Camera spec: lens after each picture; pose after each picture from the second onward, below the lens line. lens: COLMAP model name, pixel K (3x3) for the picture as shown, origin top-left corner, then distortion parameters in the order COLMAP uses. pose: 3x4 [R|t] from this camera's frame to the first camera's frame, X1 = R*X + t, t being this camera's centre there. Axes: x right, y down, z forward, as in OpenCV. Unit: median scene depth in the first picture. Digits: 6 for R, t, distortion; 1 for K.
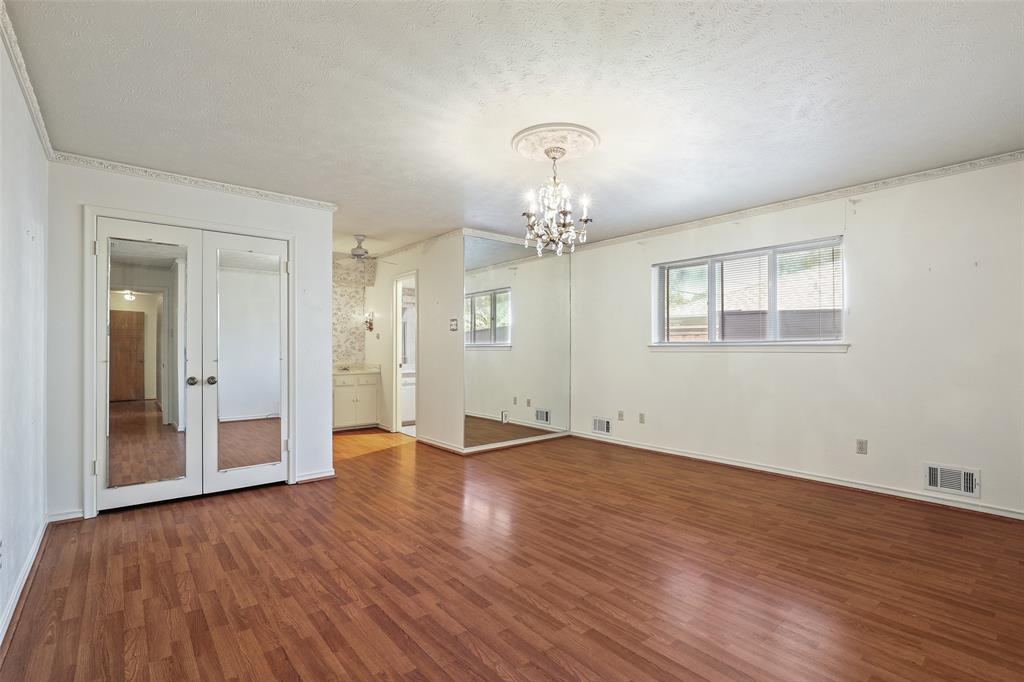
lens RADIAL K [[470.6, 0, 509.7], [0, 470.6, 343.8], [0, 0, 1]] dist [-0.011695, 0.005904]
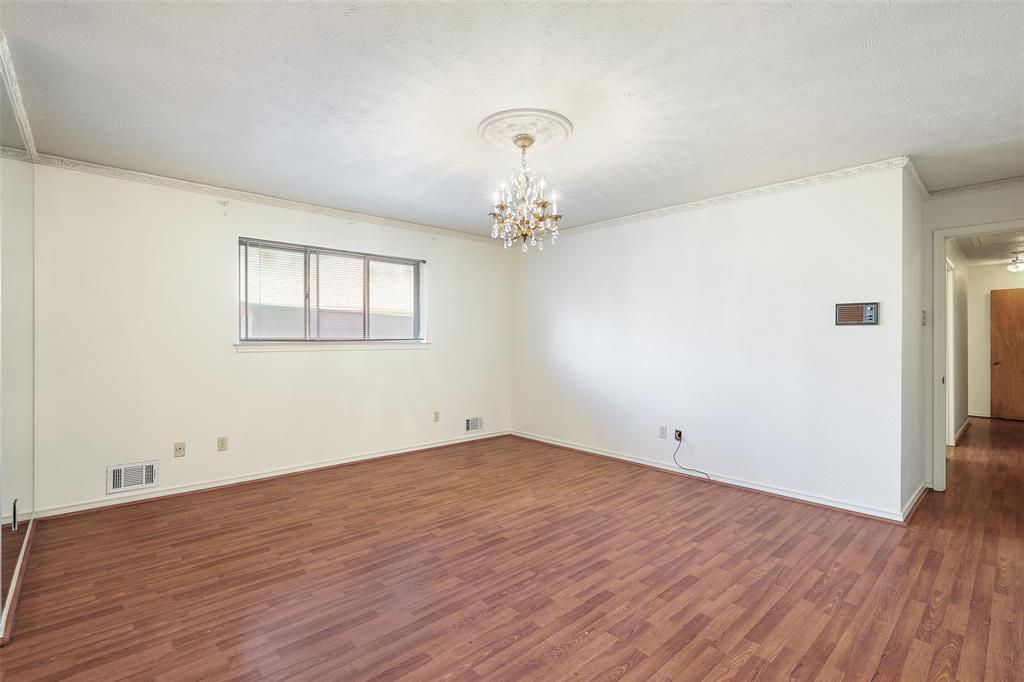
lens RADIAL K [[470.6, 0, 509.7], [0, 470.6, 343.8], [0, 0, 1]] dist [-0.011695, 0.005904]
pose [[-0.038865, -0.008103, 0.999212, -0.725955], [-0.010969, 0.999910, 0.007682, -0.011160], [-0.999184, -0.010662, -0.038950, 0.926399]]
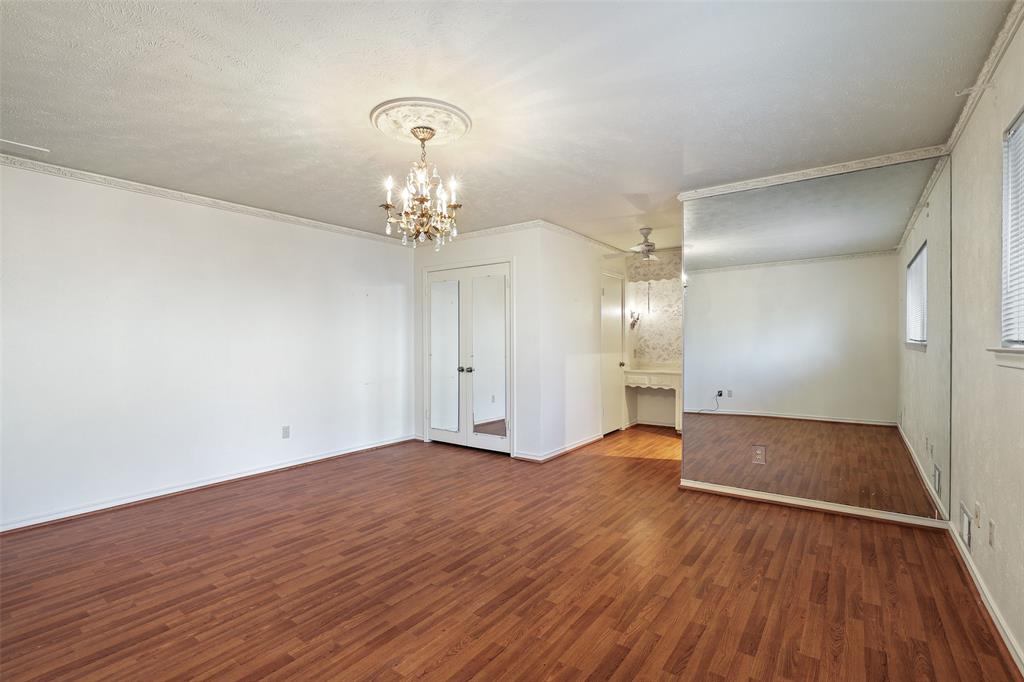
lens RADIAL K [[467.9, 0, 514.7], [0, 467.9, 285.4], [0, 0, 1]] dist [-0.000848, -0.000094]
pose [[0.248476, -0.118415, -0.961373, 0.920864], [0.013506, 0.992826, -0.118799, -0.009171], [0.968544, 0.016535, 0.248293, 0.811538]]
